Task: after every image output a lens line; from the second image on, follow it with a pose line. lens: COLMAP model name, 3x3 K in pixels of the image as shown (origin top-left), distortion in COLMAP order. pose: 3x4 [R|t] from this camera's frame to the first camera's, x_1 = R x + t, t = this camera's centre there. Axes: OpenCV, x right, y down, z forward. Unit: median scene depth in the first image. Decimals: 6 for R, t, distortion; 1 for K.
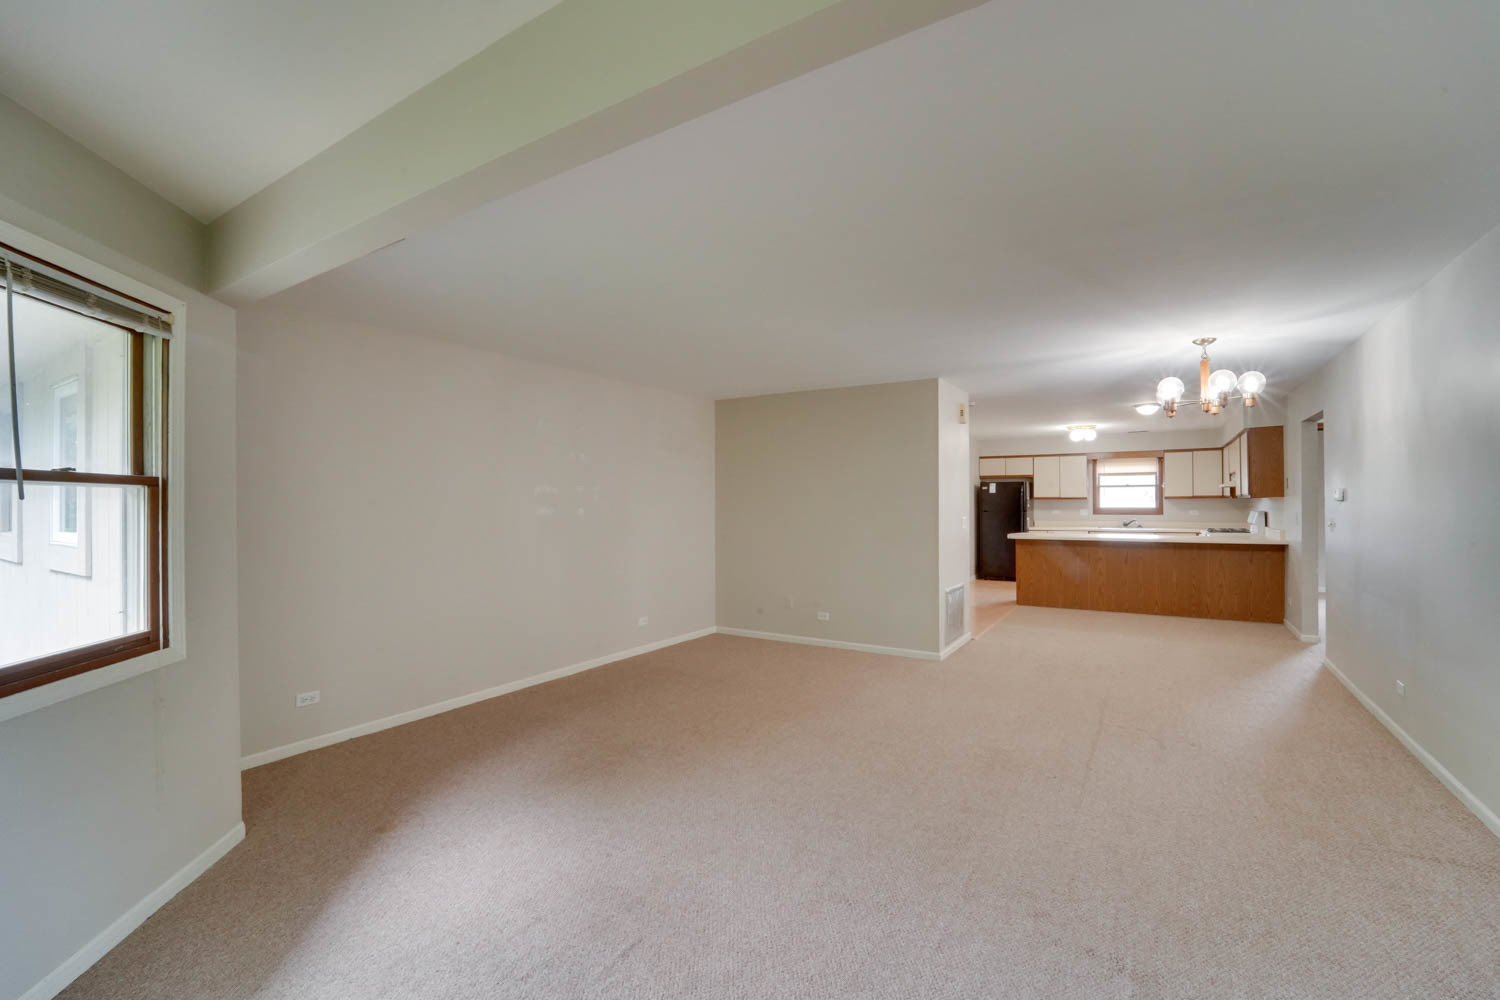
lens RADIAL K [[619.8, 0, 779.1], [0, 619.8, 496.1], [0, 0, 1]] dist [-0.027372, 0.001971]
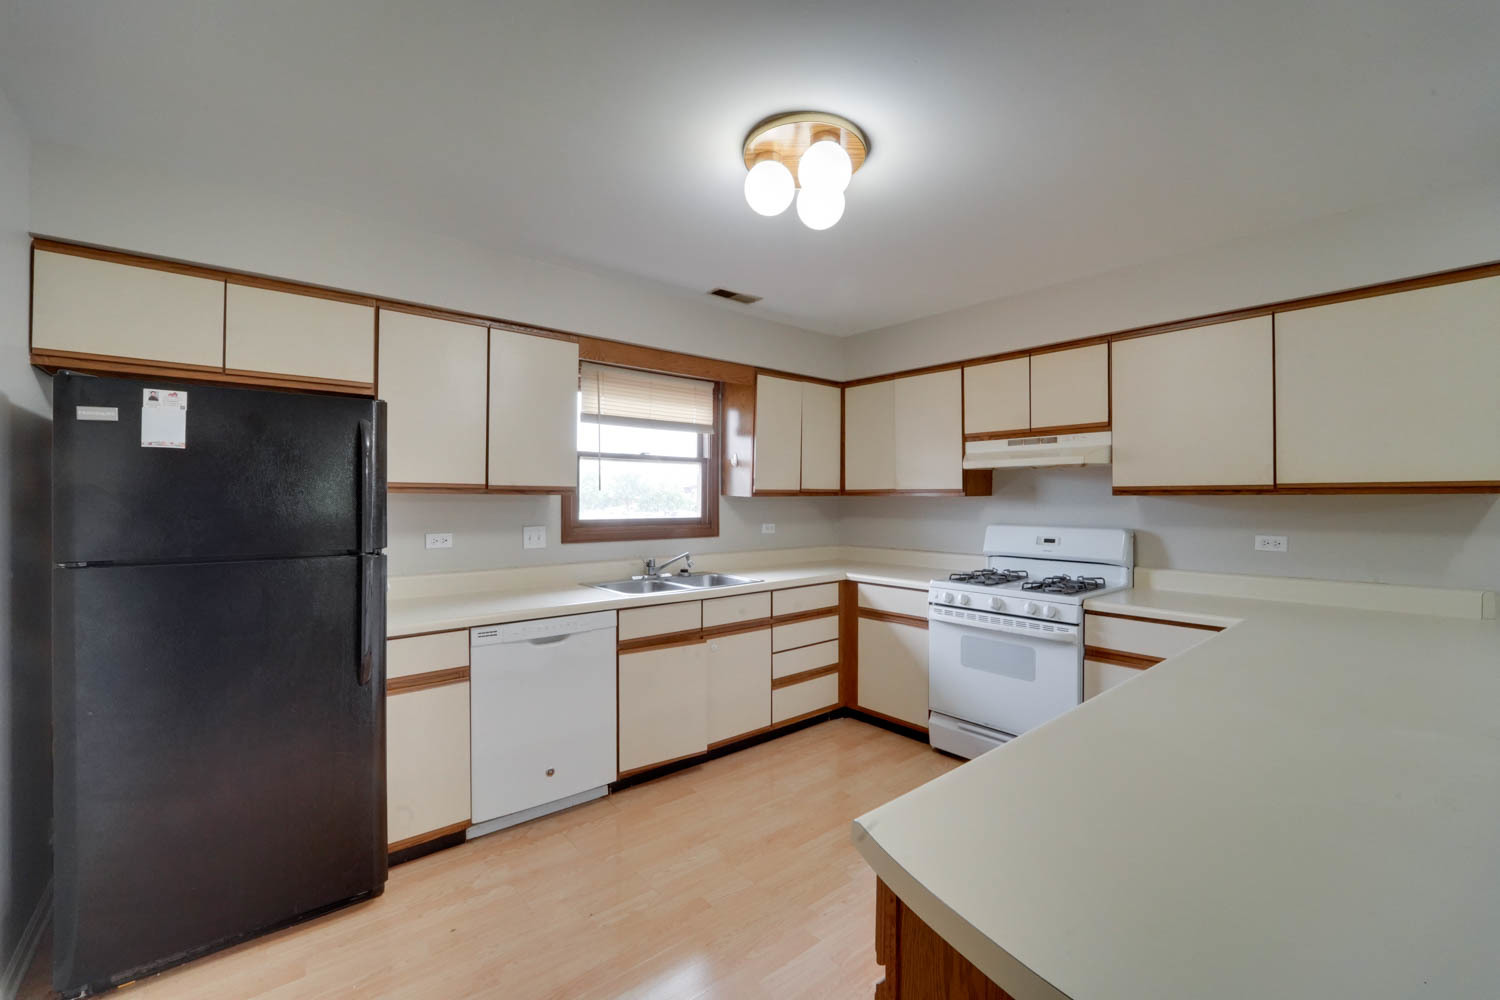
lens RADIAL K [[619.8, 0, 757.7], [0, 619.8, 500.2], [0, 0, 1]] dist [-0.027372, 0.001971]
pose [[0.316347, 0.003010, 0.948639, 0.351652], [-0.012620, 0.999920, 0.001036, 0.009115], [-0.948560, -0.012299, 0.316360, 1.150945]]
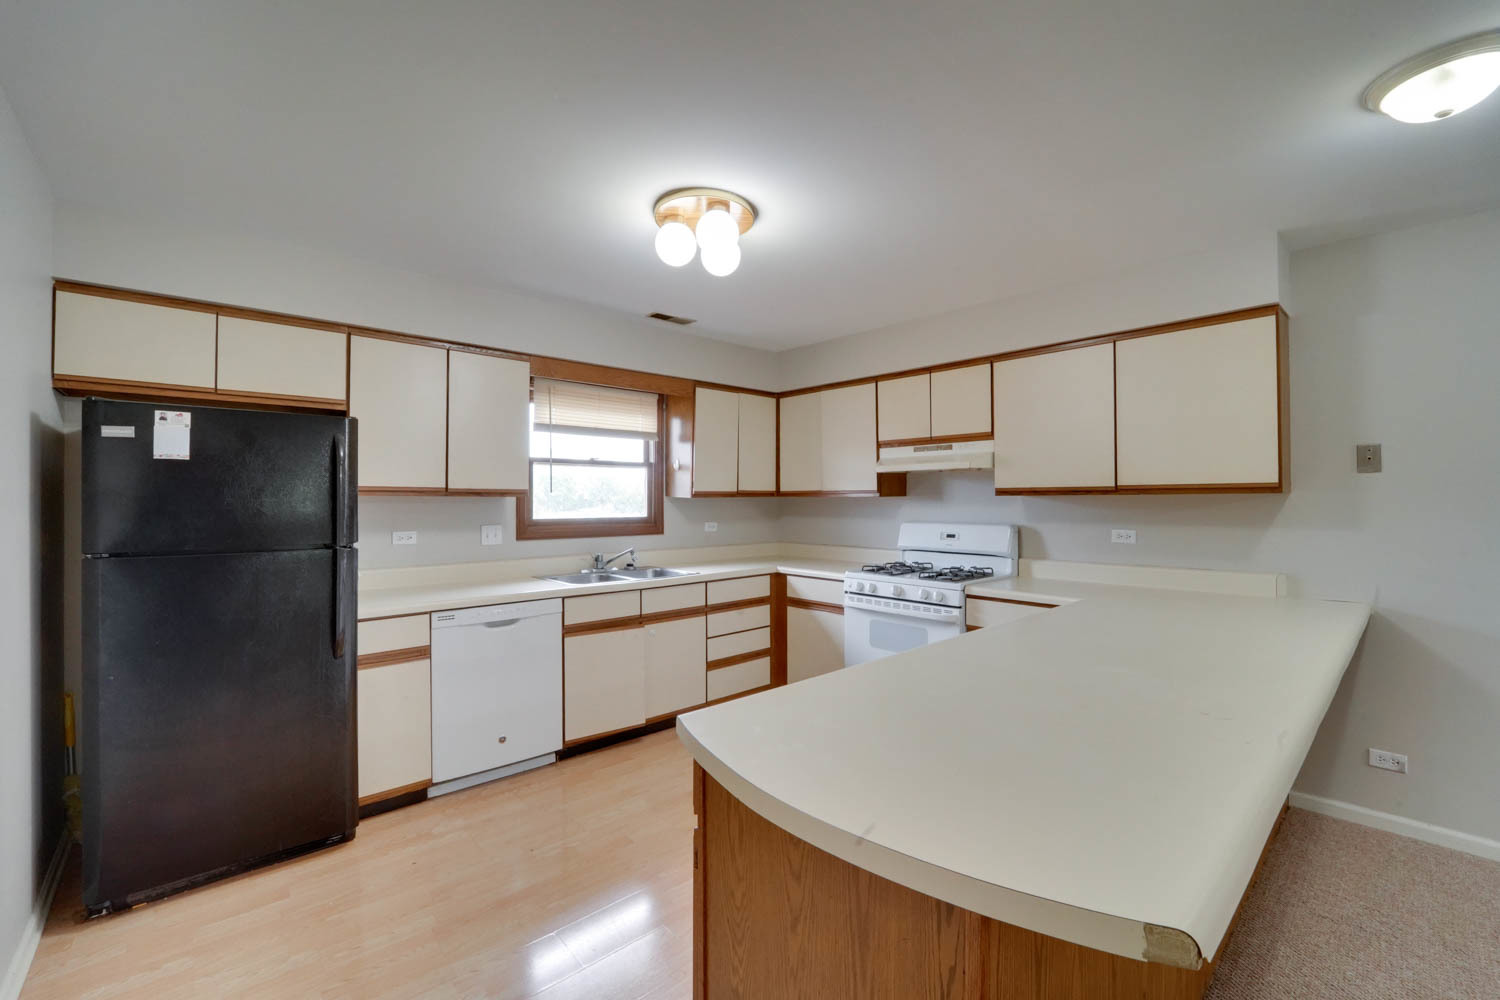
lens RADIAL K [[619.8, 0, 745.5], [0, 619.8, 497.9], [0, 0, 1]] dist [-0.027372, 0.001971]
pose [[0.295550, 0.006423, 0.955306, 0.311198], [-0.009290, 0.999949, -0.003849, 0.008725], [-0.955282, -0.007738, 0.295594, 1.104552]]
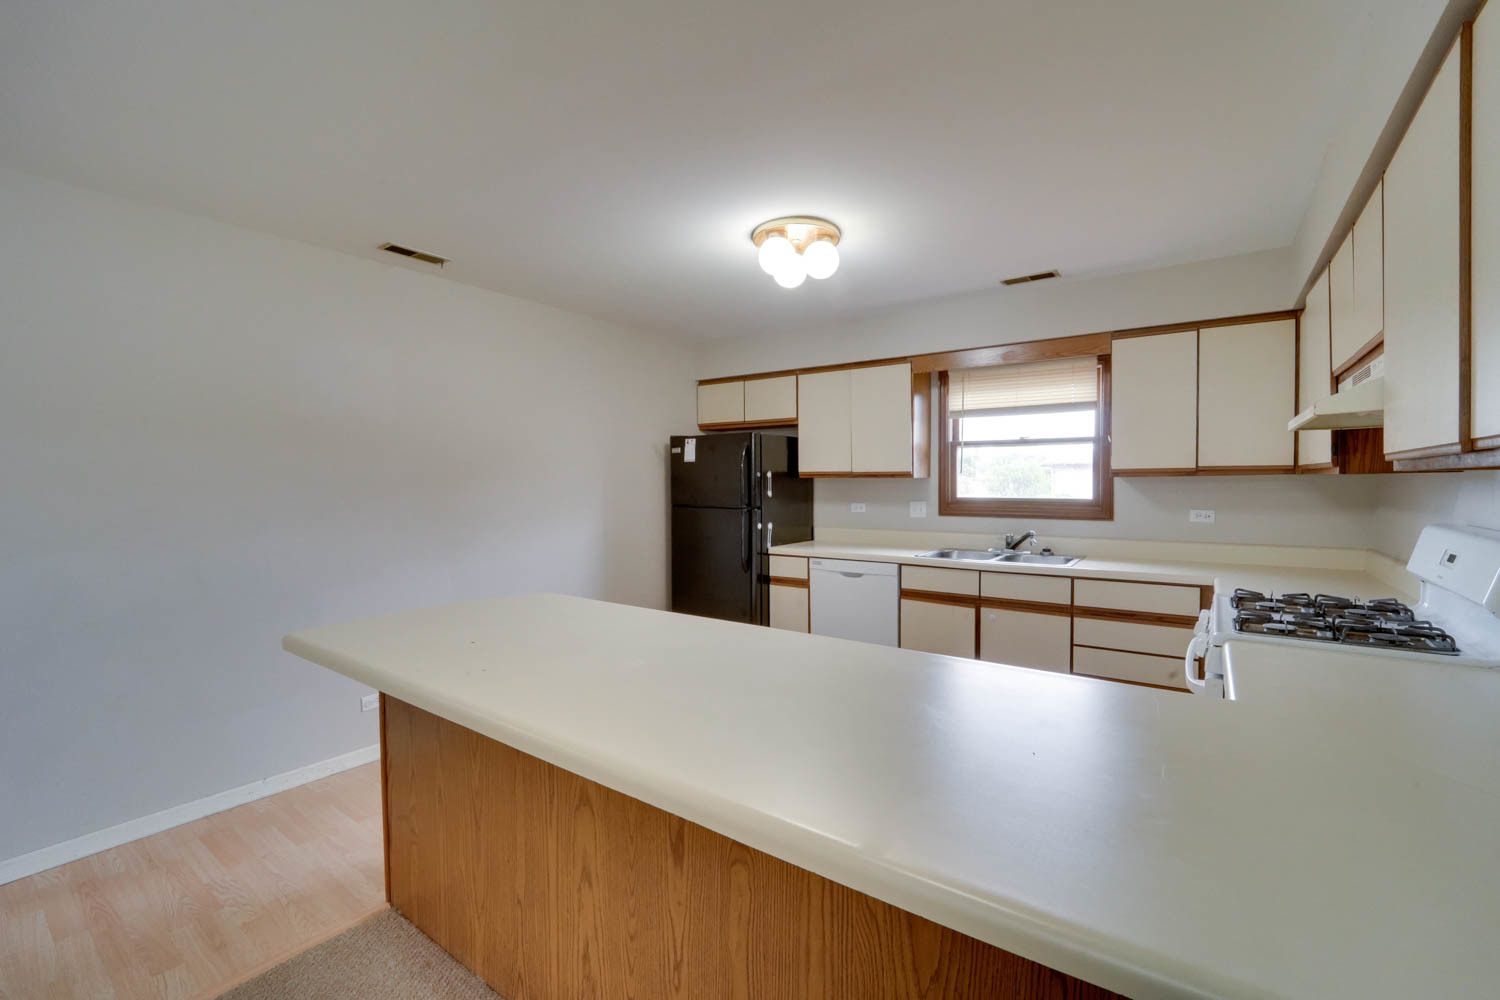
lens RADIAL K [[619.8, 0, 750.6], [0, 619.8, 496.7], [0, 0, 1]] dist [-0.027372, 0.001971]
pose [[0.996678, 0.001754, -0.081424, 0.600861], [0.001166, 0.999358, 0.035803, 0.004785], [0.081434, -0.035779, 0.996036, 0.846914]]
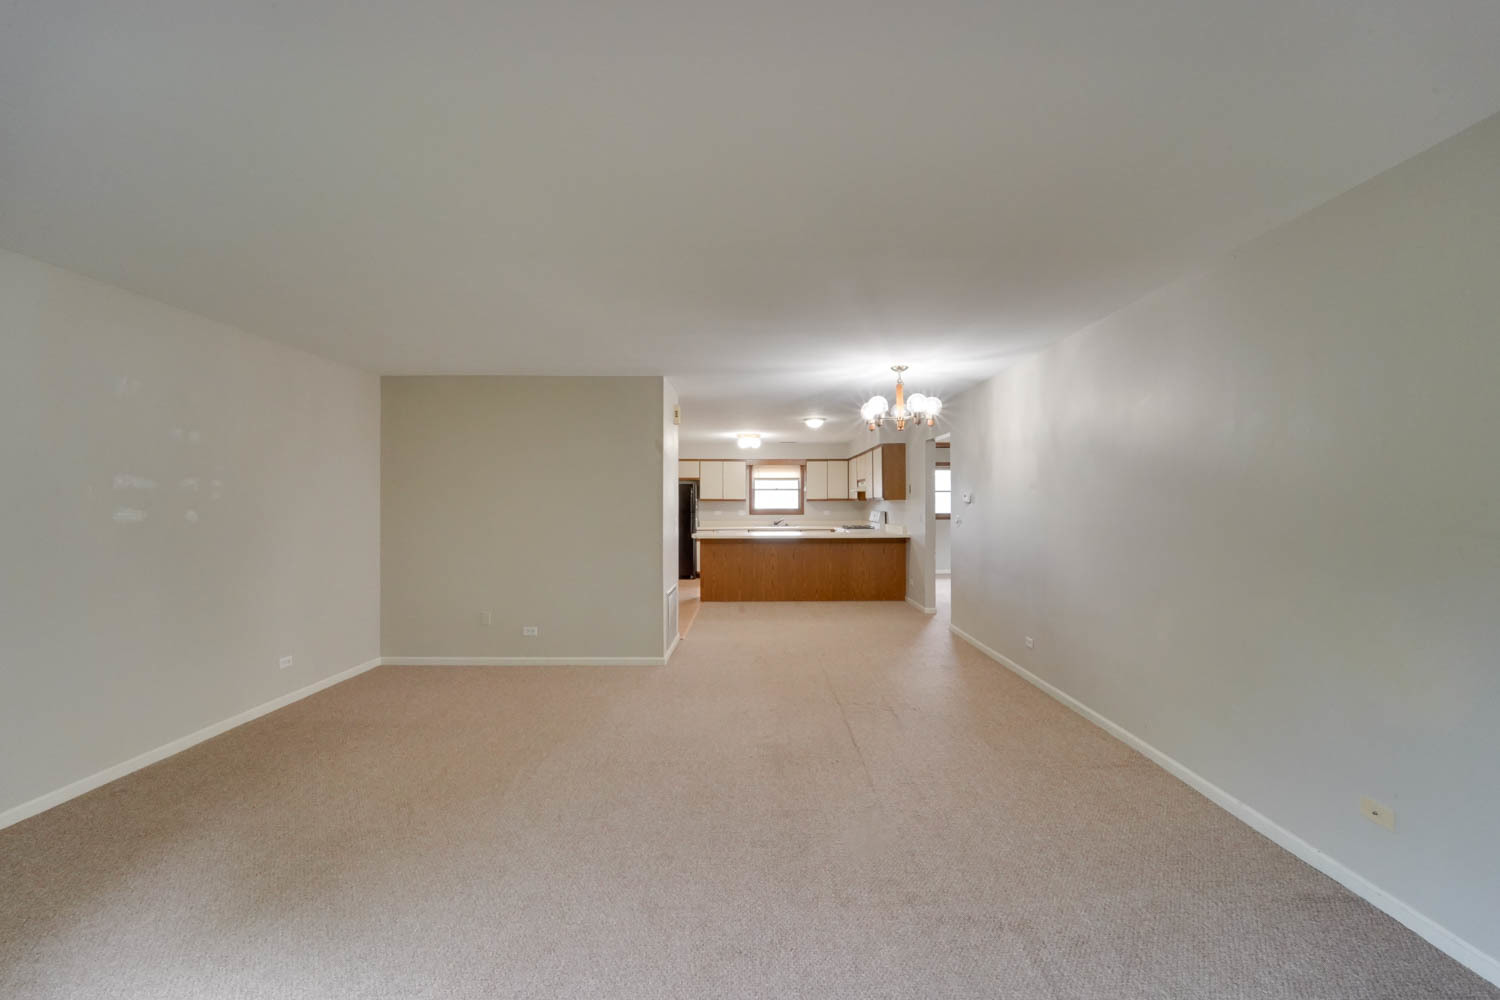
lens RADIAL K [[619.8, 0, 747.3], [0, 619.8, 494.4], [0, 0, 1]] dist [-0.027372, 0.001971]
pose [[0.856316, 0.009800, 0.516359, -0.097628], [-0.007066, 0.999949, -0.007259, 0.001756], [-0.516403, 0.002568, 0.856342, 0.068017]]
